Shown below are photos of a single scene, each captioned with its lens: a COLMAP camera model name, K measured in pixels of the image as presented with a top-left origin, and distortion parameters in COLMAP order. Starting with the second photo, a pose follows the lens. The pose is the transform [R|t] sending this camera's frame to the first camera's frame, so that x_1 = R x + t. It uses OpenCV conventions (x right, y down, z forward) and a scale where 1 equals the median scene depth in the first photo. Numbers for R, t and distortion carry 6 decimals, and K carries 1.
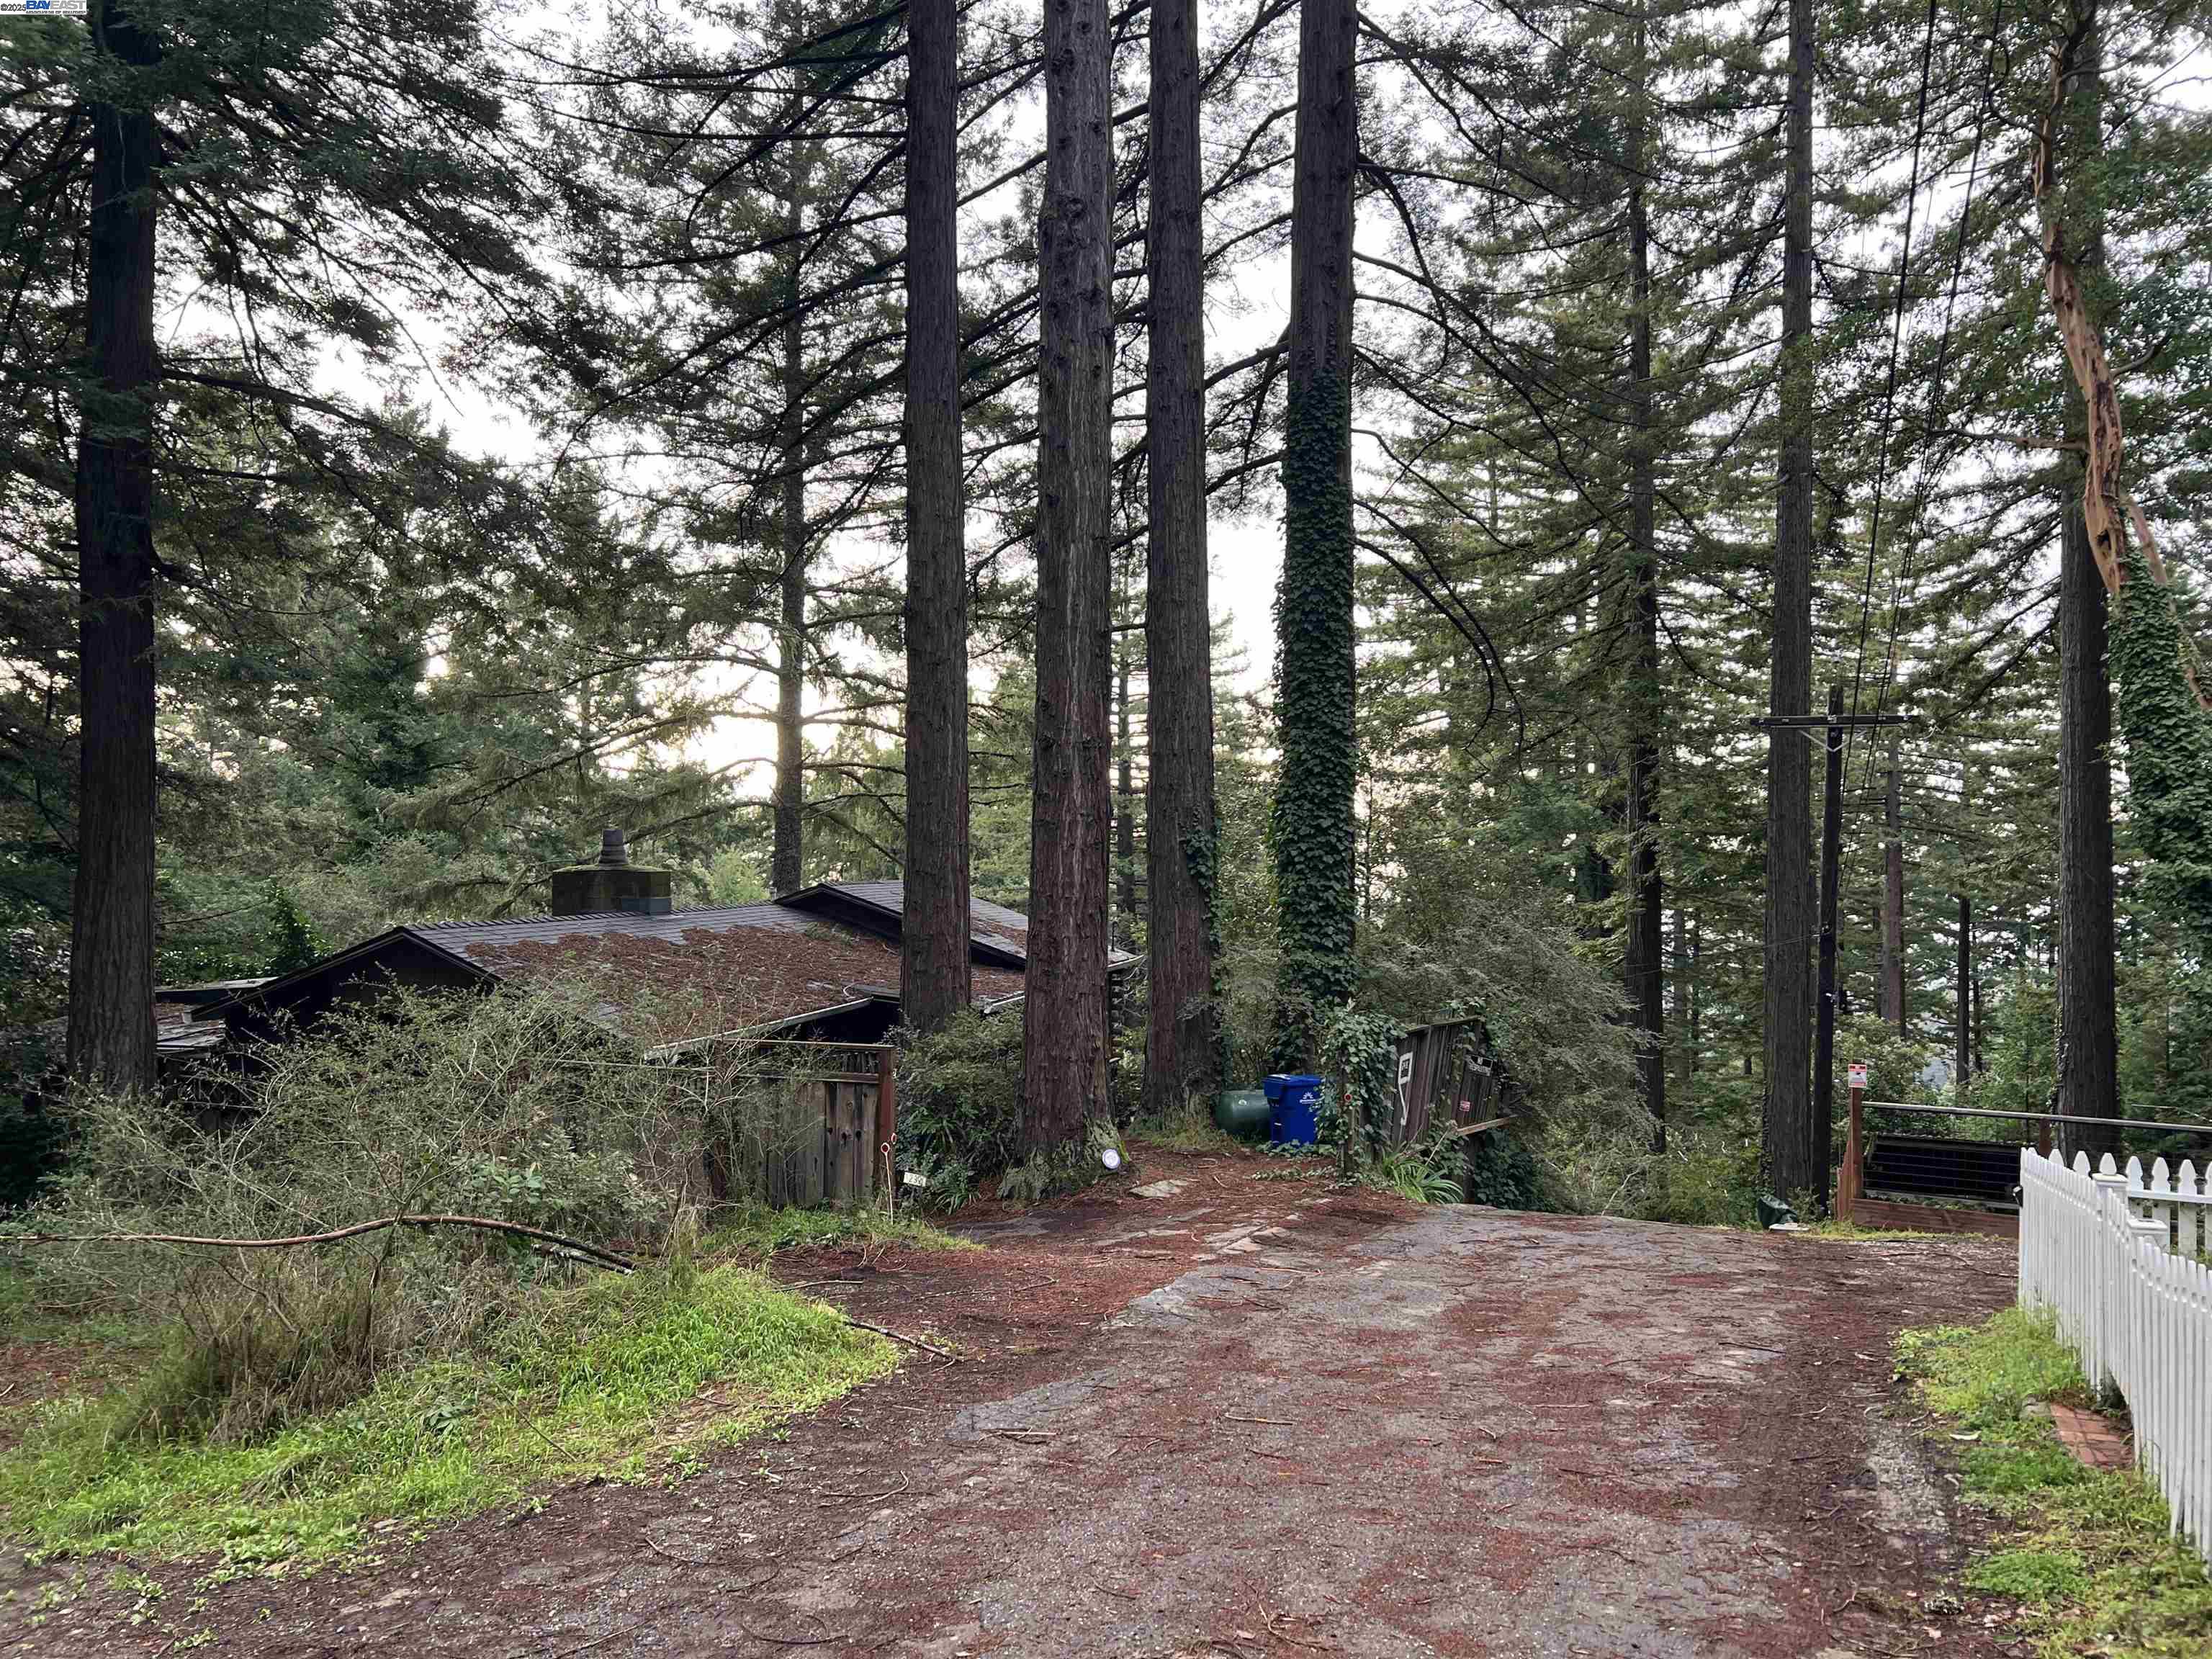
lens RADIAL K [[1655.1, 0, 1096.5], [0, 1655.1, 832.8], [0, 0, 1]] dist [0.056072, -0.065306]
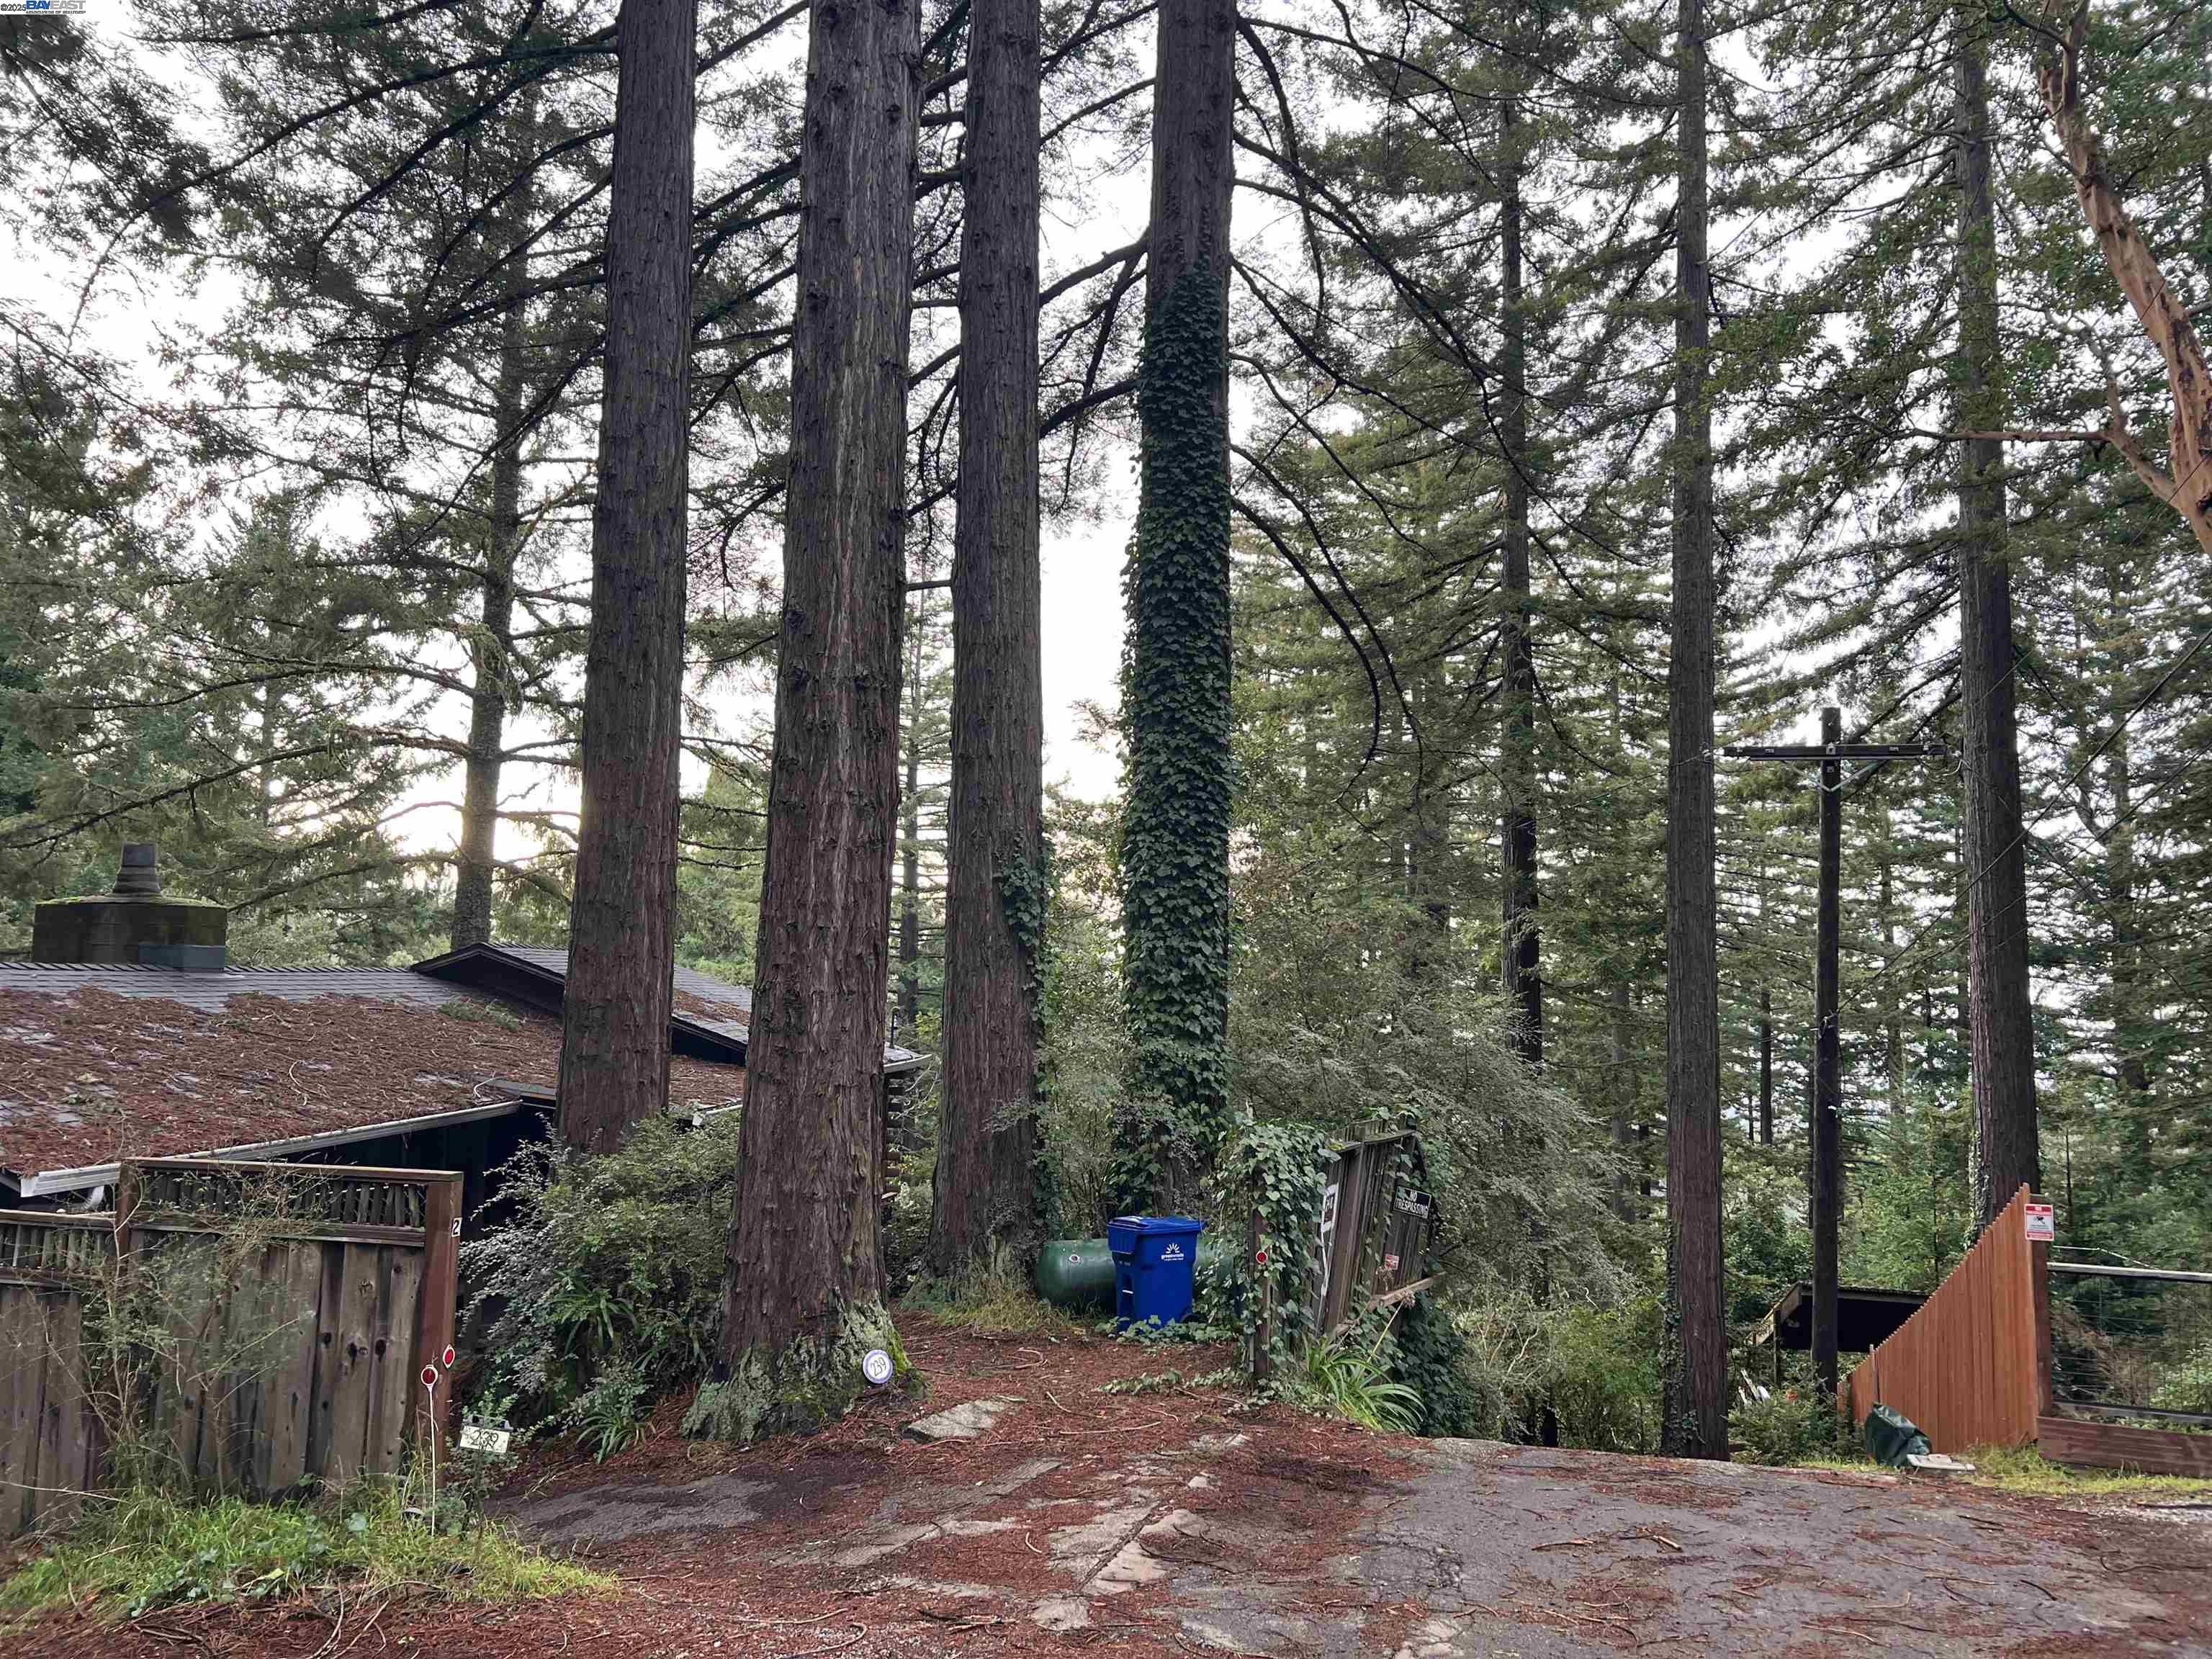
lens RADIAL K [[1655.1, 0, 1104.2], [0, 1655.1, 807.5], [0, 0, 1]] dist [0.056072, -0.065306]
pose [[0.990617, 0.031074, 0.133086, 0.002887], [-0.018829, 0.995553, -0.092299, 0.041072], [-0.135362, 0.088928, 0.986797, 0.309254]]
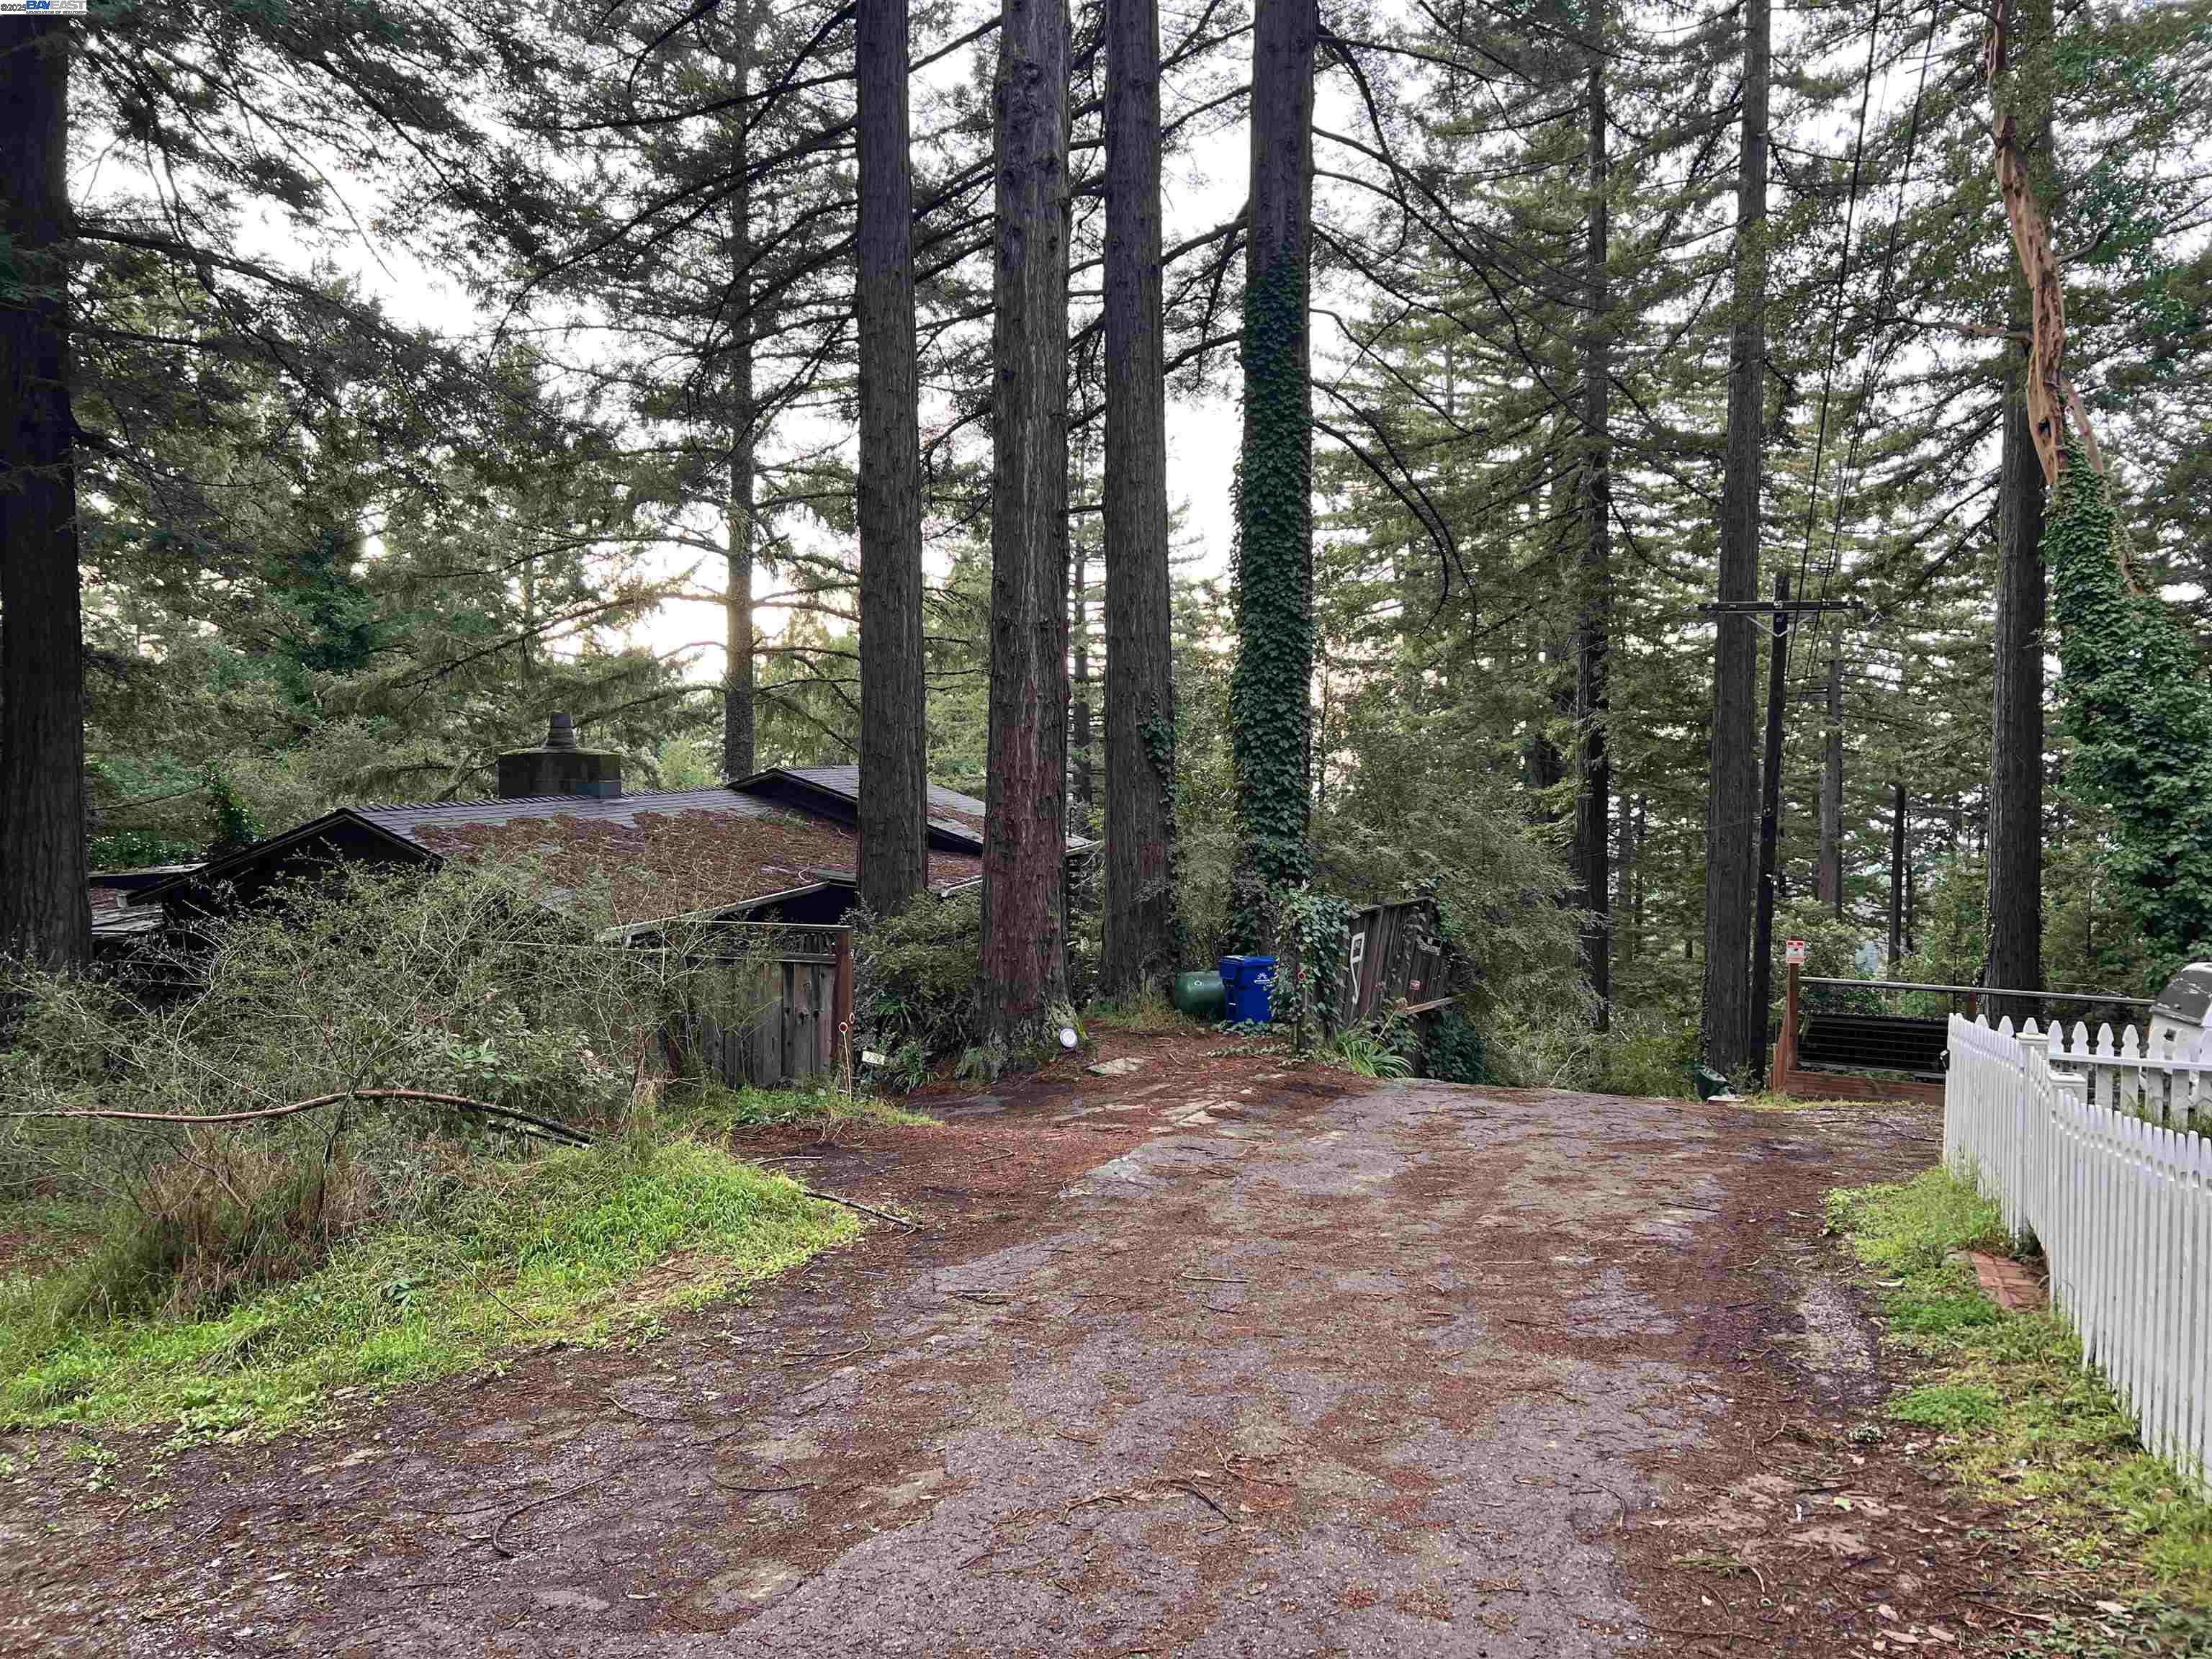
lens RADIAL K [[1655.1, 0, 1126.1], [0, 1655.1, 807.0], [0, 0, 1]] dist [0.056072, -0.065306]
pose [[0.998997, -0.000876, 0.044761, -0.000812], [-0.001400, 0.998708, 0.050789, 0.003976], [-0.044747, -0.050801, 0.997706, -0.000640]]
